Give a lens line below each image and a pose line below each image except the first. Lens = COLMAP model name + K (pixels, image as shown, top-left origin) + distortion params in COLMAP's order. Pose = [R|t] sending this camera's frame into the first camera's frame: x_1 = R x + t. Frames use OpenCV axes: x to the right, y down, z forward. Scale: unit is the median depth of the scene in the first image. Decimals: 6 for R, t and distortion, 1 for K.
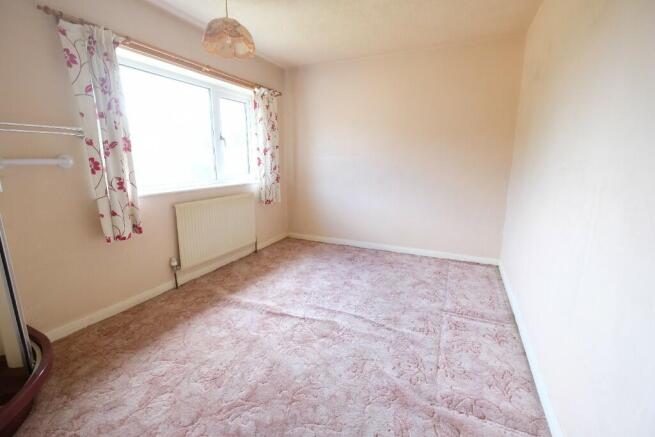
lens RADIAL K [[284.4, 0, 327.6], [0, 284.4, 215.4], [0, 0, 1]] dist [-0.002359, -0.000045]
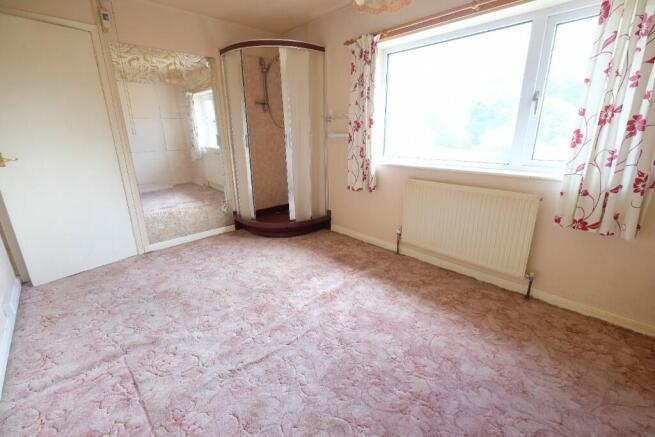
lens RADIAL K [[284.4, 0, 327.6], [0, 284.4, 215.4], [0, 0, 1]] dist [-0.002359, -0.000045]
pose [[-0.365887, 0.263147, -0.892682, 0.519781], [-0.174073, 0.922914, 0.343407, -0.215464], [0.914235, 0.281040, -0.291875, 1.061349]]
